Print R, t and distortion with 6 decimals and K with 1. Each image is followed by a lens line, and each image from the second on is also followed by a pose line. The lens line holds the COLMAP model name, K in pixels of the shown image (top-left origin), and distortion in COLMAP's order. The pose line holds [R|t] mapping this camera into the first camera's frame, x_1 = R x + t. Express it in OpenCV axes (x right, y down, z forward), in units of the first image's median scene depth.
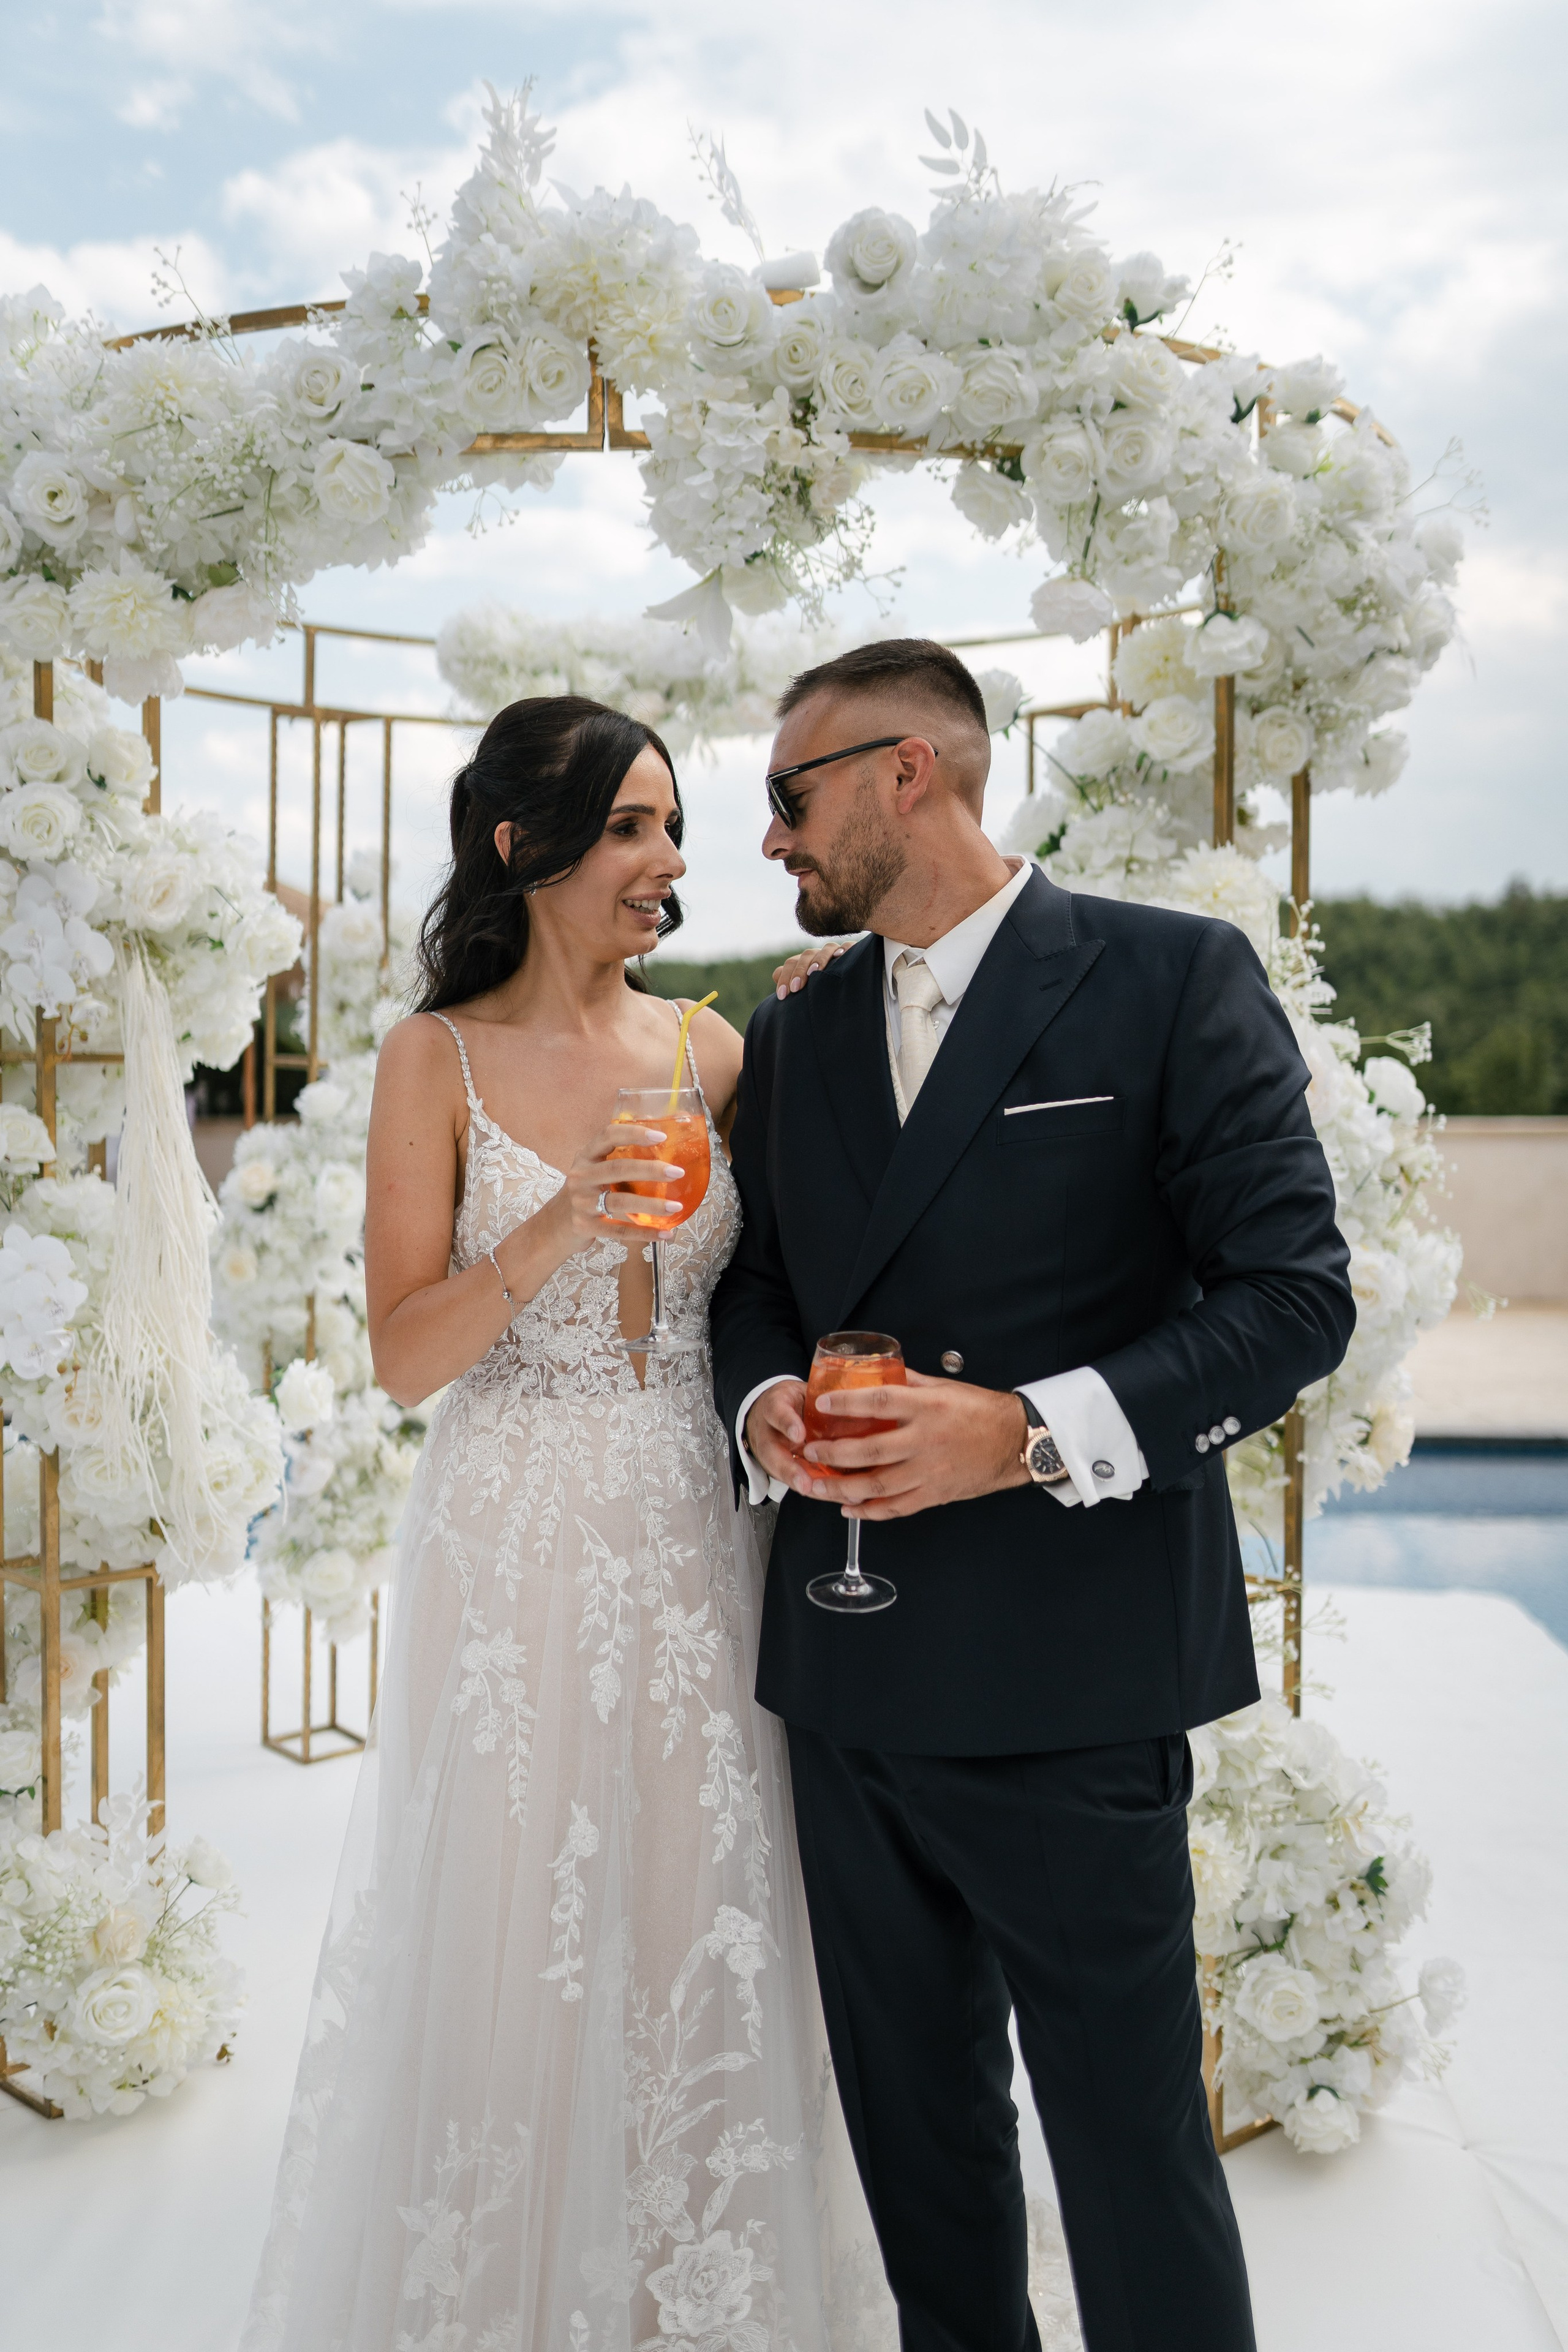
lens RADIAL K [[2234.9, 0, 763.8], [0, 2234.9, 1158.5], [0, 0, 1]] dist [0.004103, 0.002687]
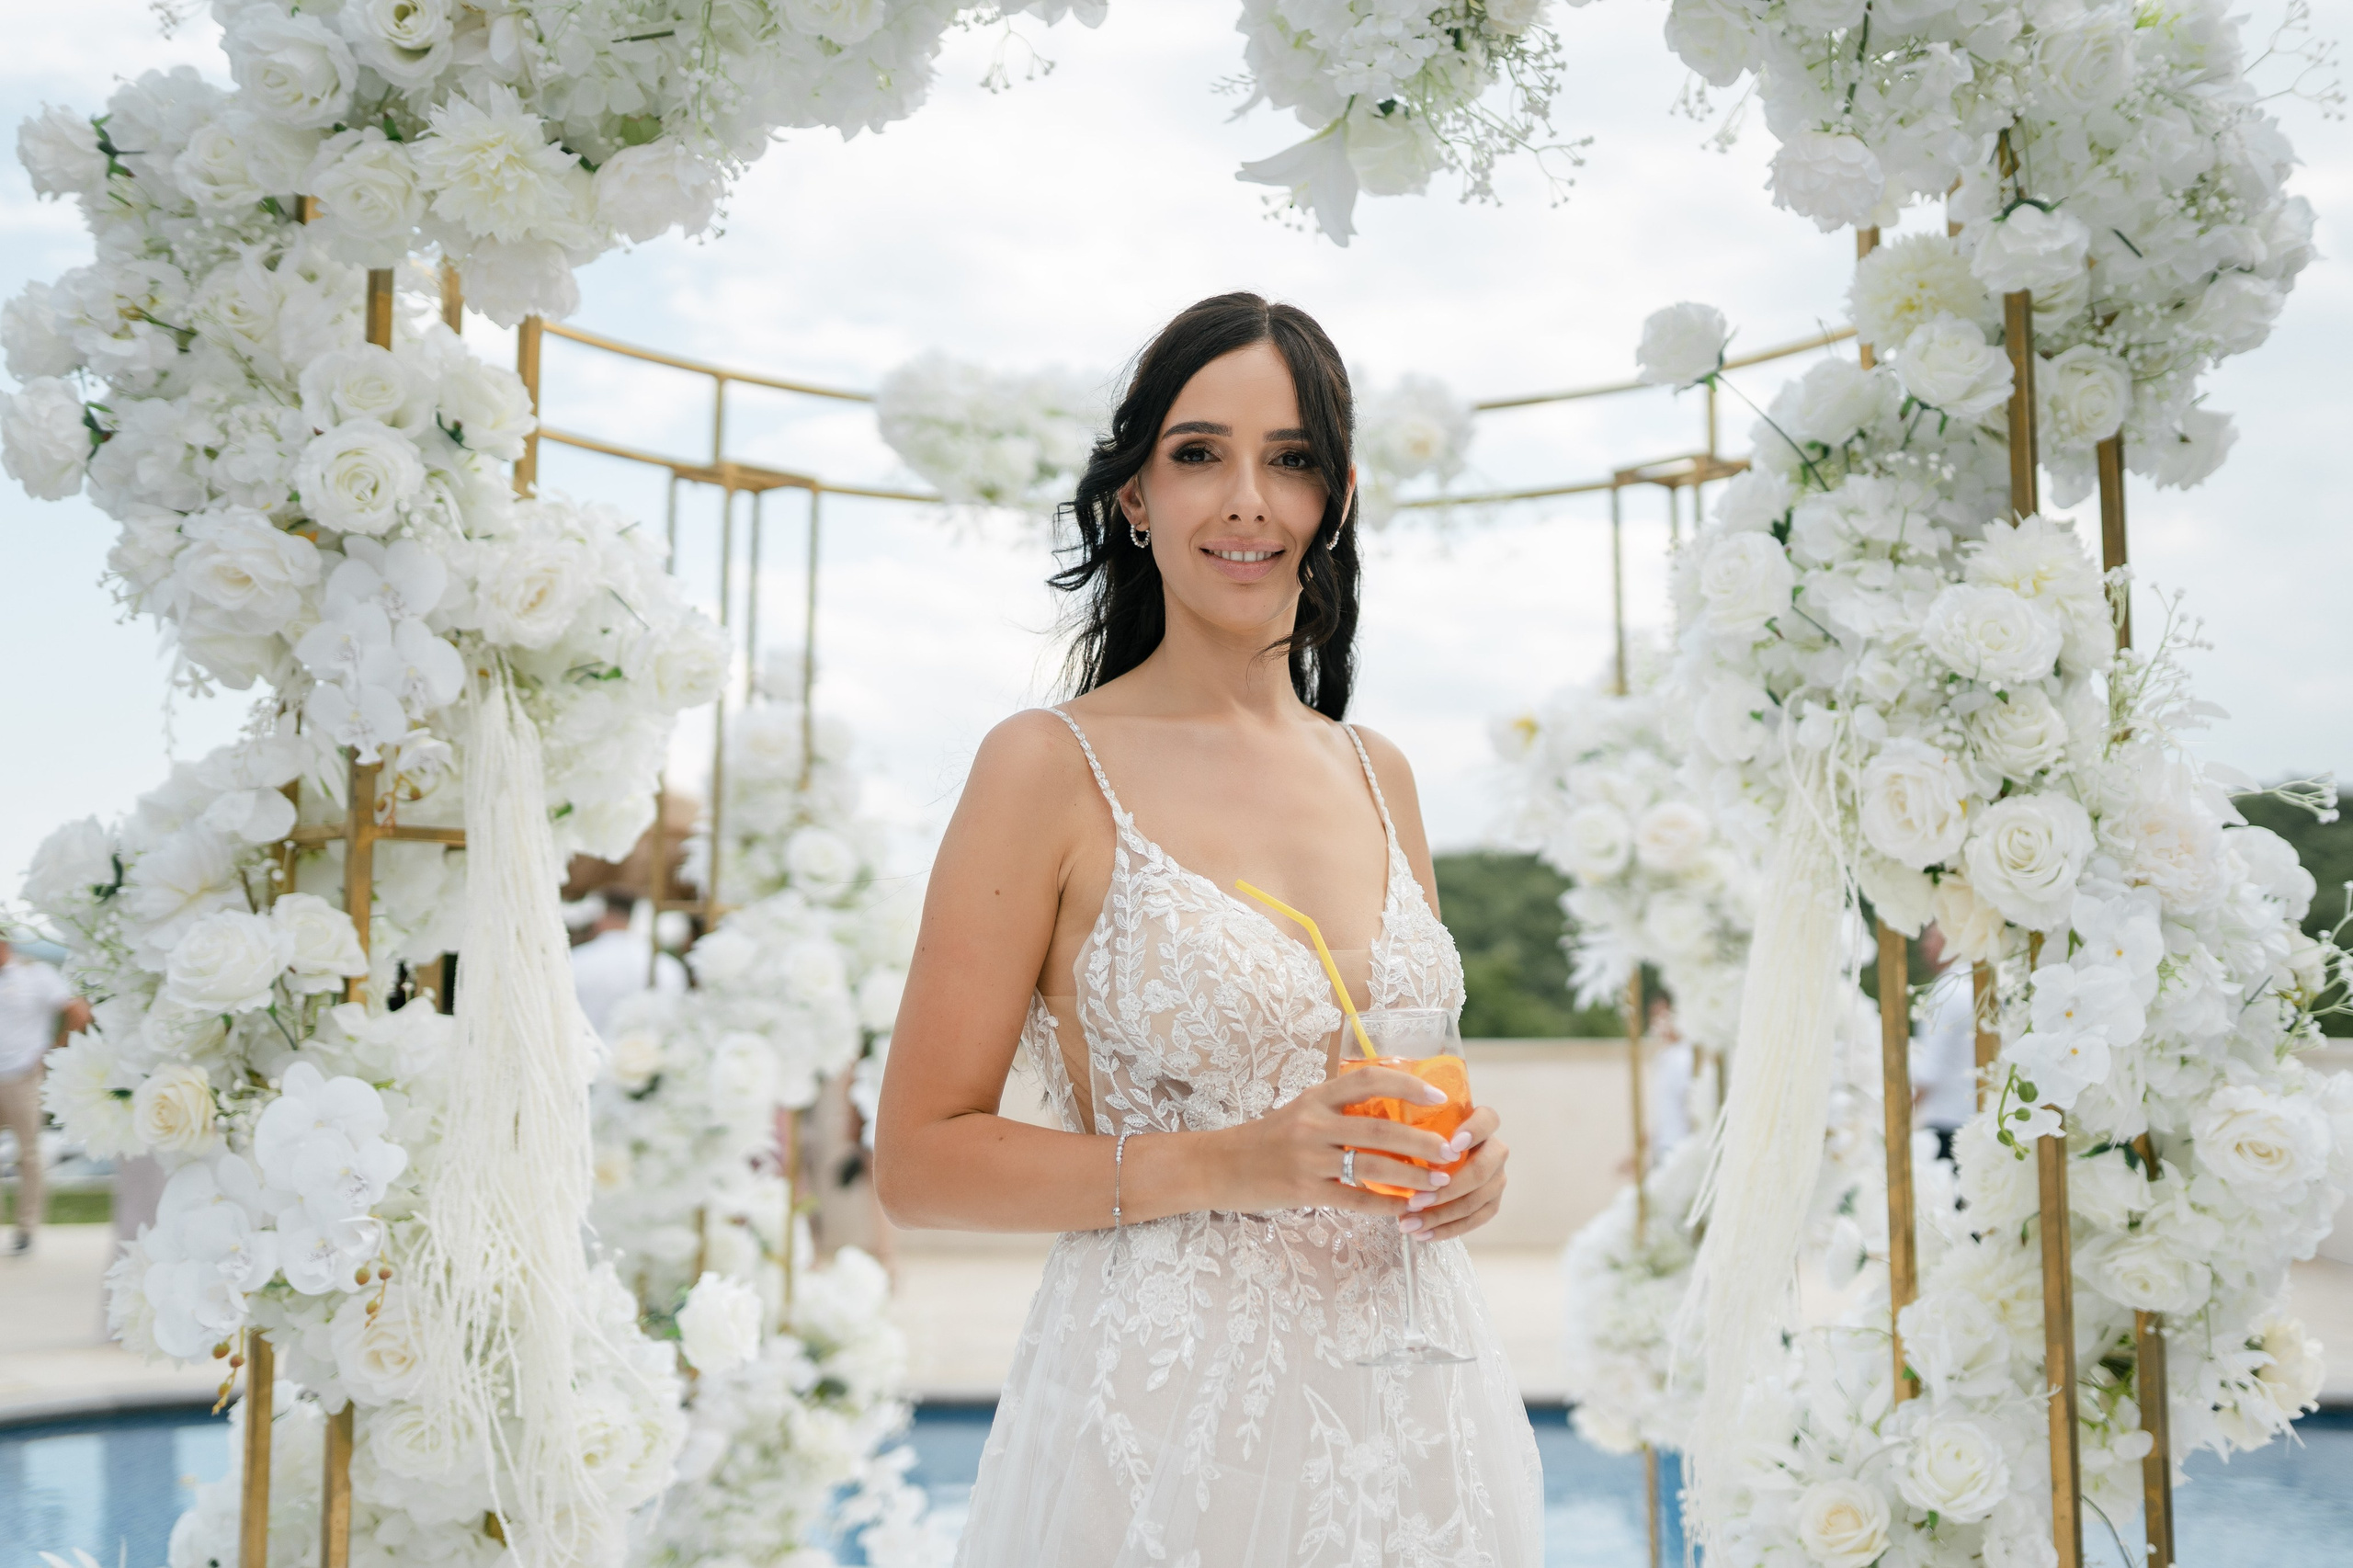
lens RADIAL K [[2353.7, 0, 1220.5], [0, 2353.7, 781.2], [0, 0, 1]] dist [0.010466, -0.006681]
pose [[0.999479, -0.001936, 0.032204, -0.082575], [0.006422, 0.990159, -0.139796, 0.047822], [-0.031616, 0.139930, 0.989656, 0.283226]]
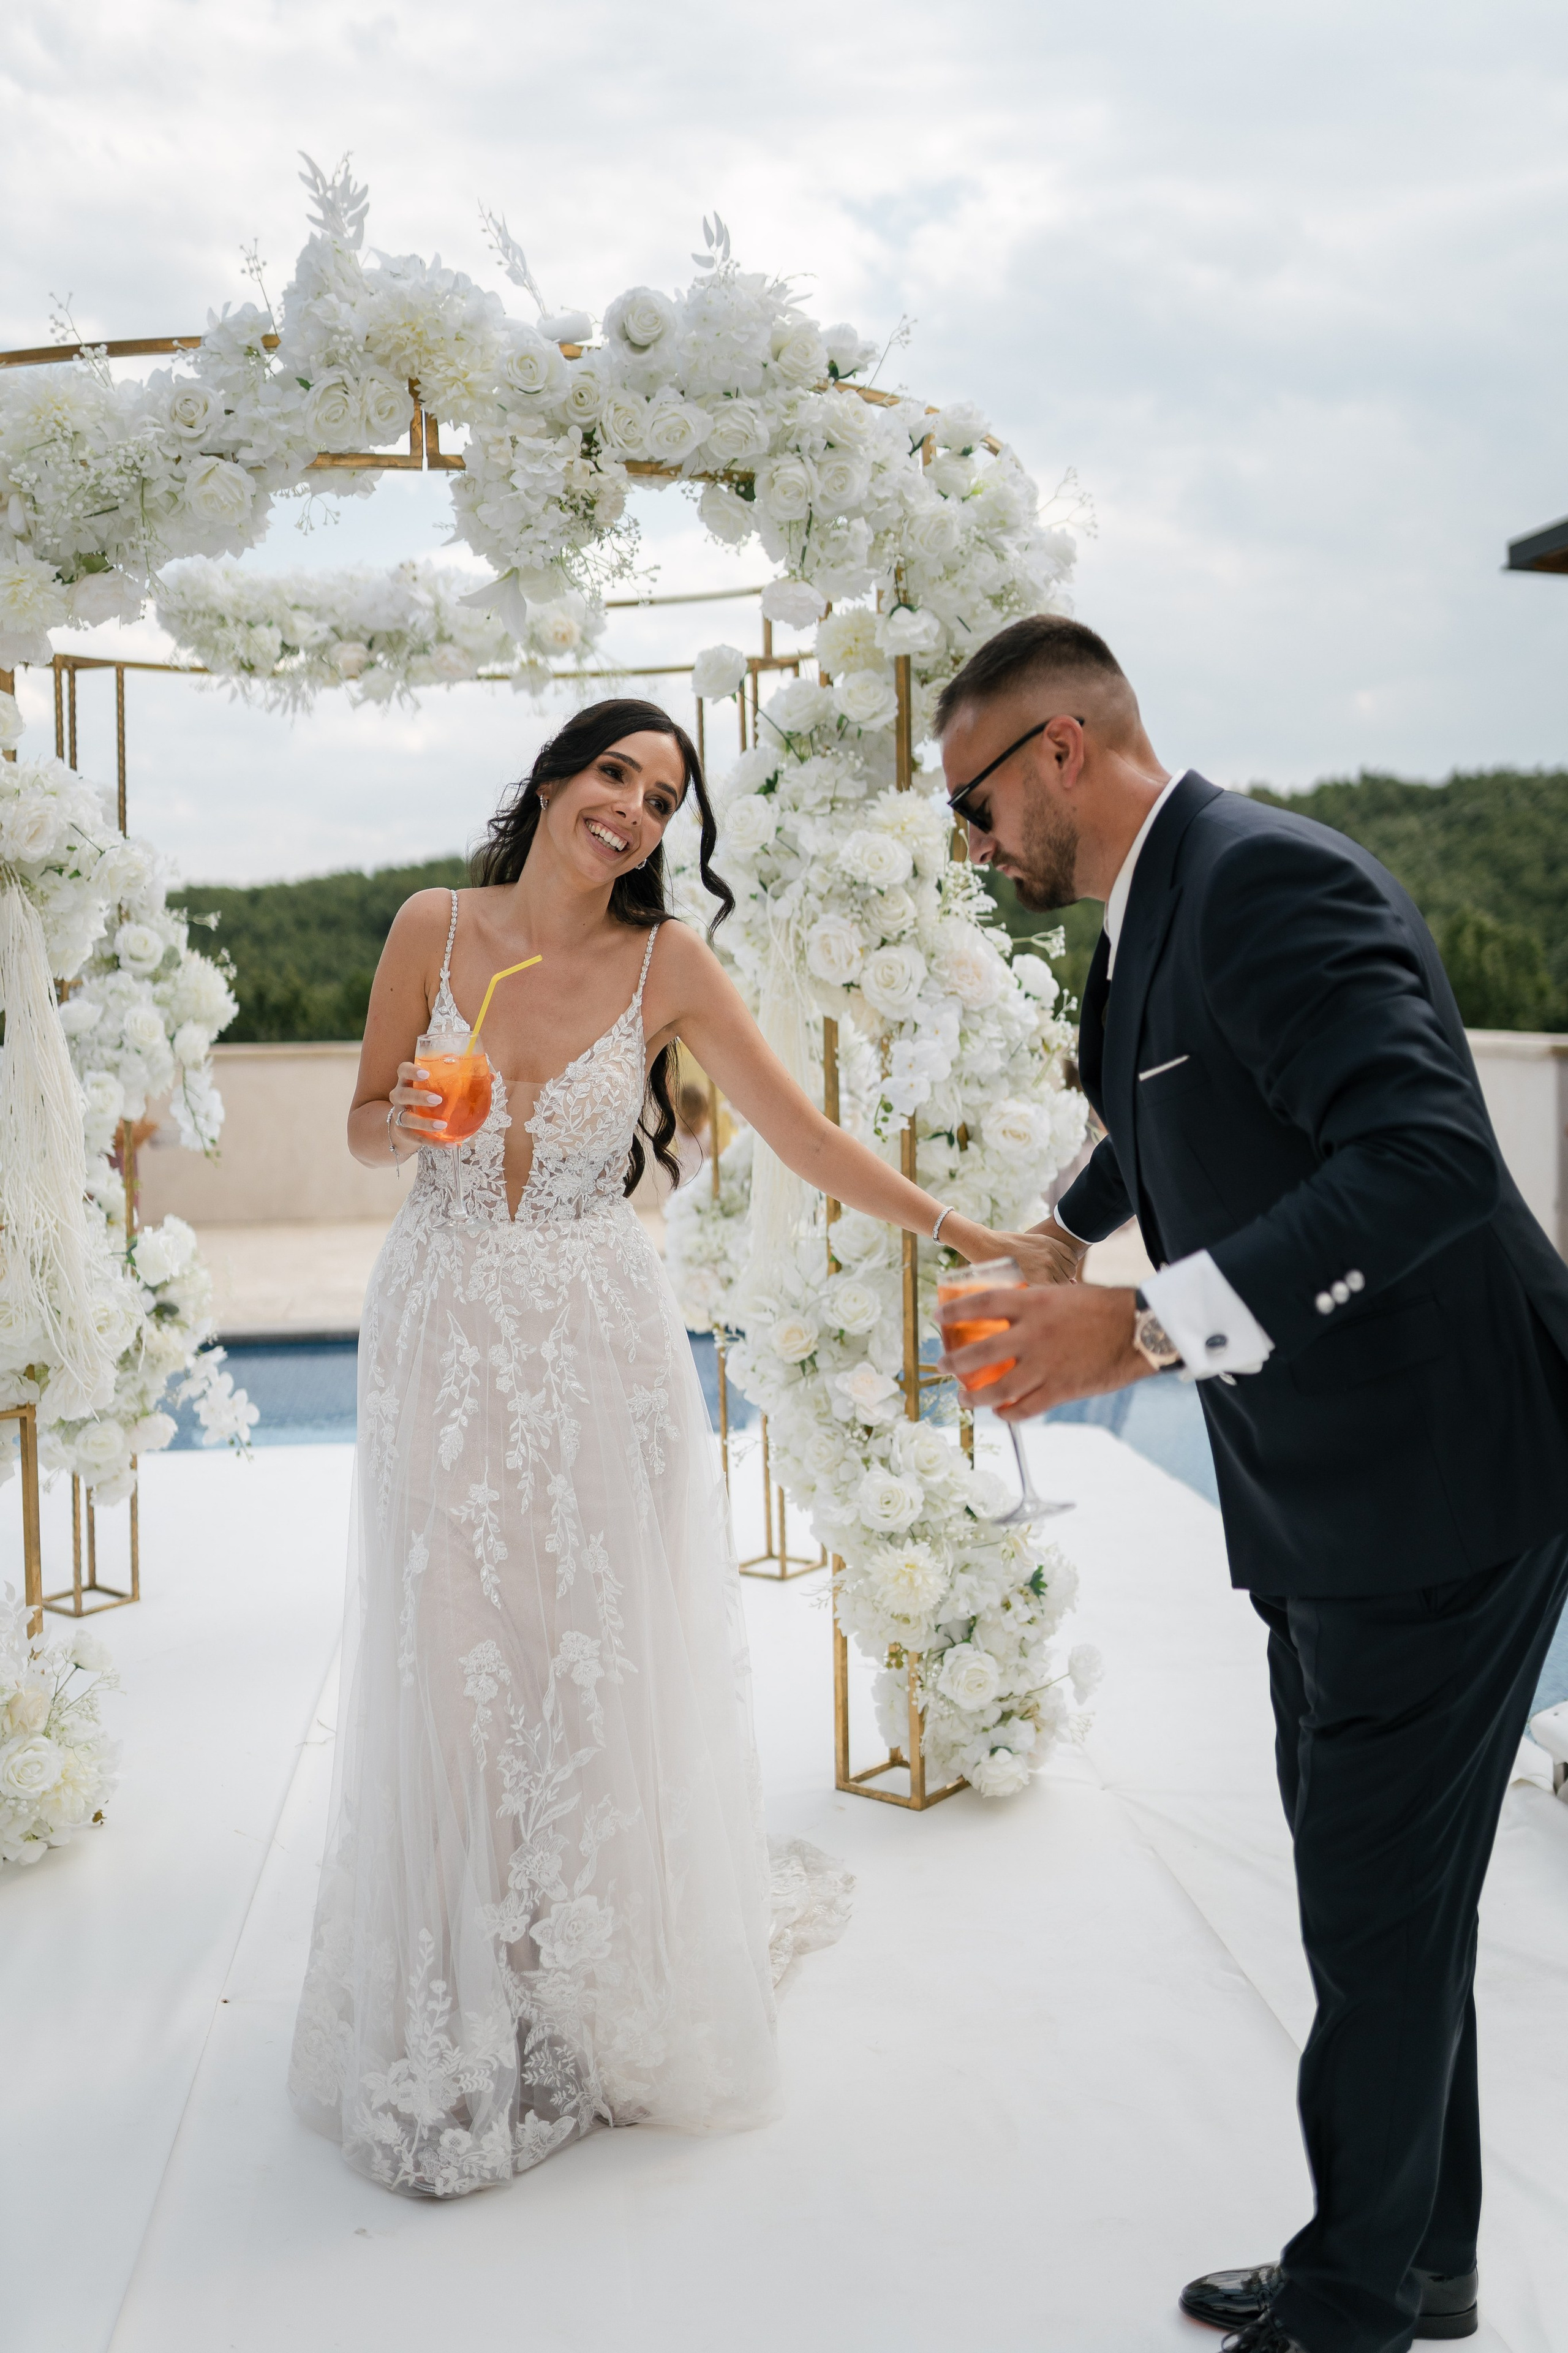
lens RADIAL K [[2278.7, 0, 761.9], [0, 2278.7, 1163.3], [0, 0, 1]] dist [0.012239, -0.001469]
pose [[0.980405, -0.033111, 0.194190, -0.140106], [0.026796, 0.999026, 0.035060, 0.026681], [-0.195162, -0.029169, 0.980337, -0.275140]]
